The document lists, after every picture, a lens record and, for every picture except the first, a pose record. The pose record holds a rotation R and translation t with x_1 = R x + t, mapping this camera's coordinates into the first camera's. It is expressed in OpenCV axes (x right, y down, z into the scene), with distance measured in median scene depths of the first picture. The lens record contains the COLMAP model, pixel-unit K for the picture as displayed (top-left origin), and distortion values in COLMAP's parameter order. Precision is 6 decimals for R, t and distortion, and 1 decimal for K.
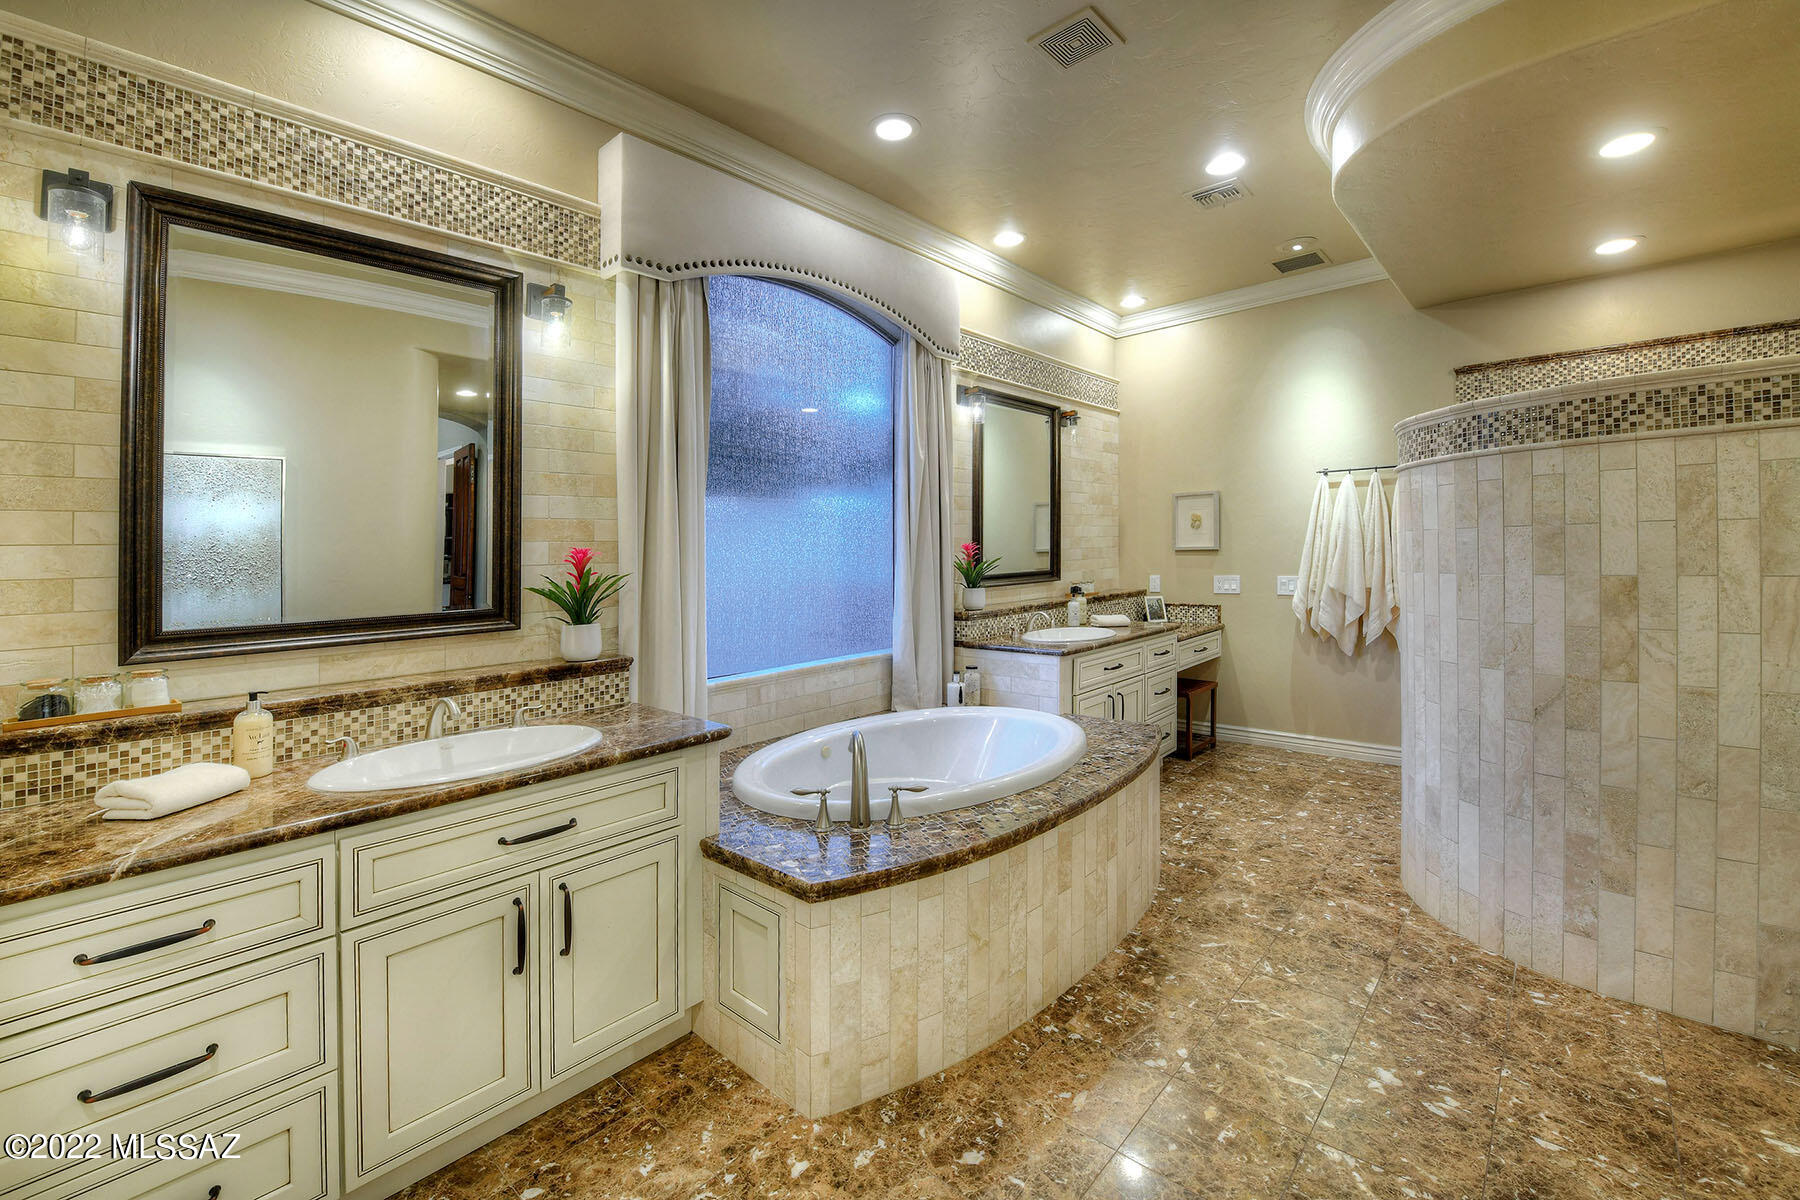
lens RADIAL K [[750.1, 0, 875.7], [0, 750.1, 564.5], [0, 0, 1]] dist [-0.008614, -0.005100]
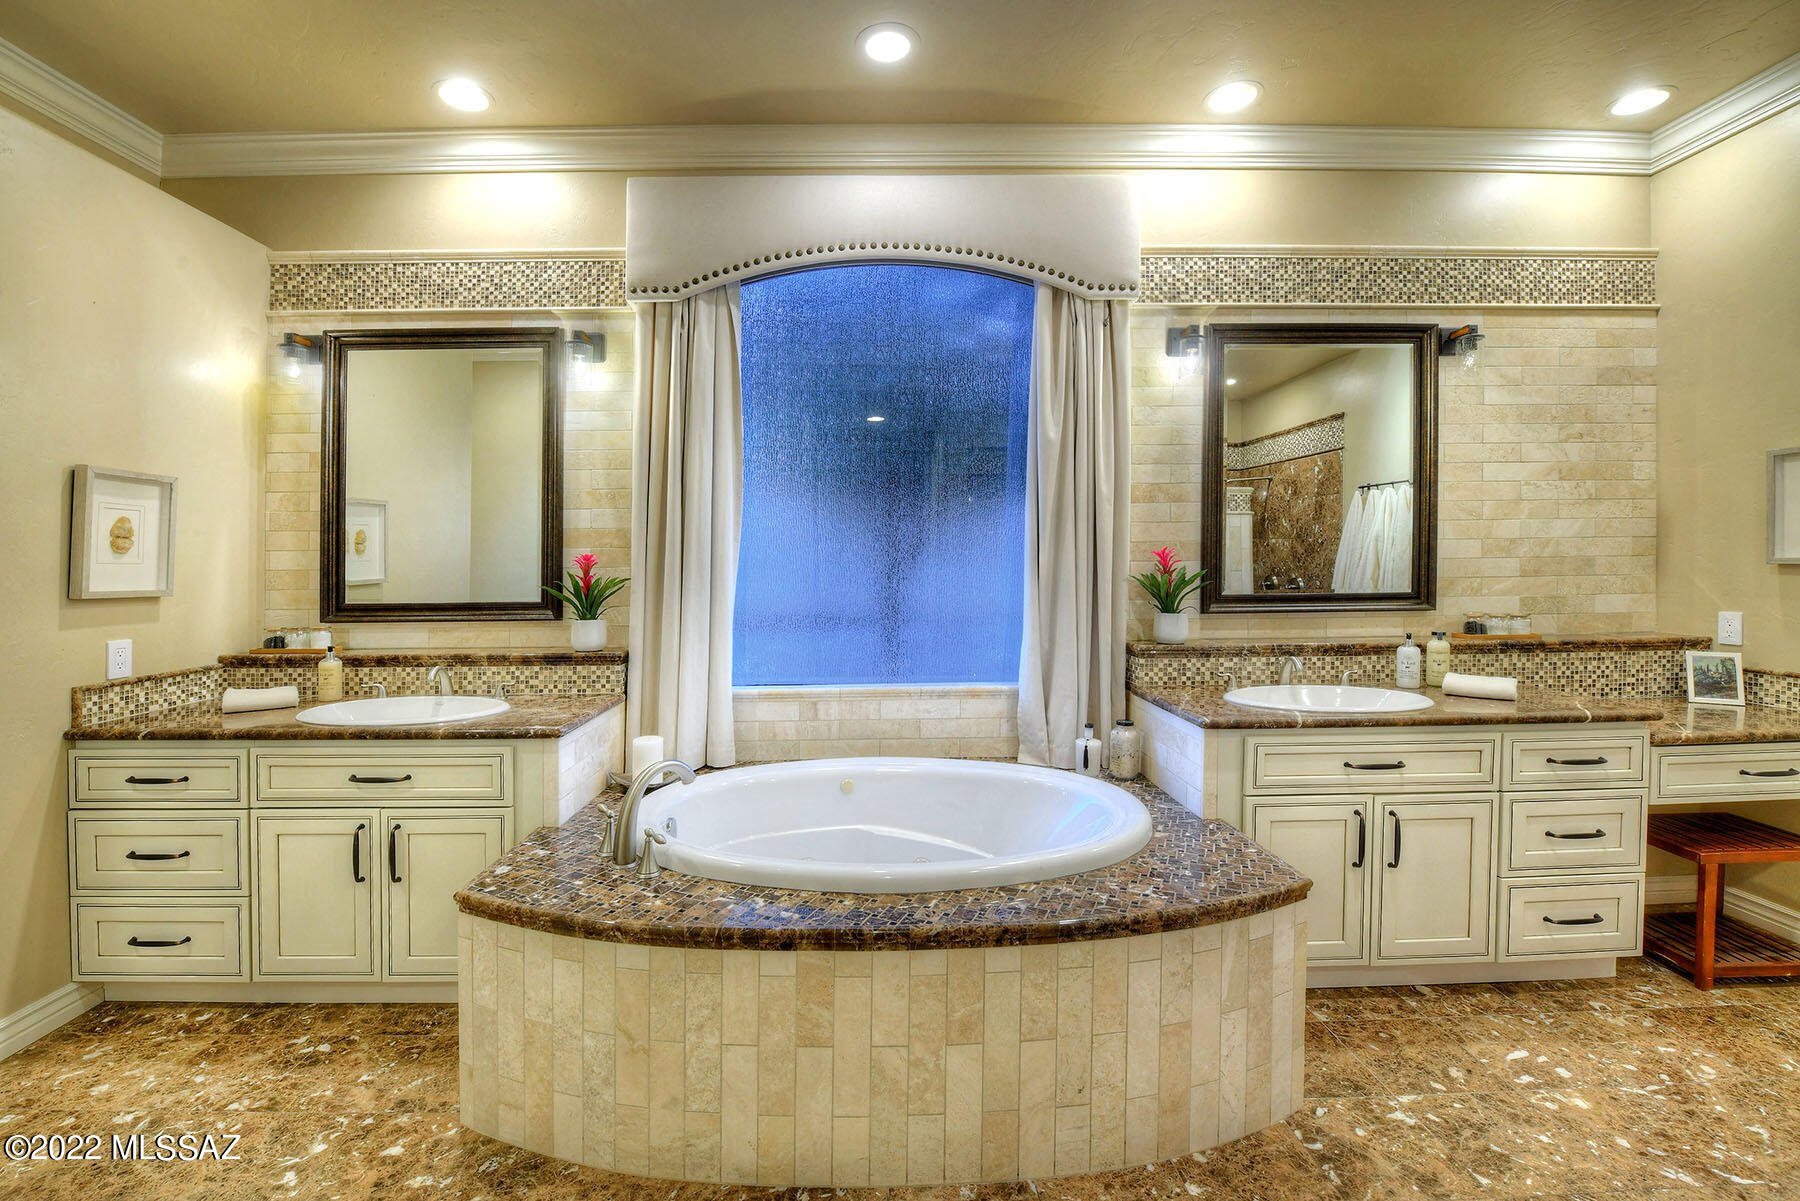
lens RADIAL K [[750.1, 0, 875.7], [0, 750.1, 565.0], [0, 0, 1]] dist [-0.008614, -0.005100]
pose [[0.692964, 0.021862, -0.720641, 0.799008], [-0.020217, 0.999736, 0.010888, -0.028369], [0.720689, 0.007025, 0.693223, 0.553889]]
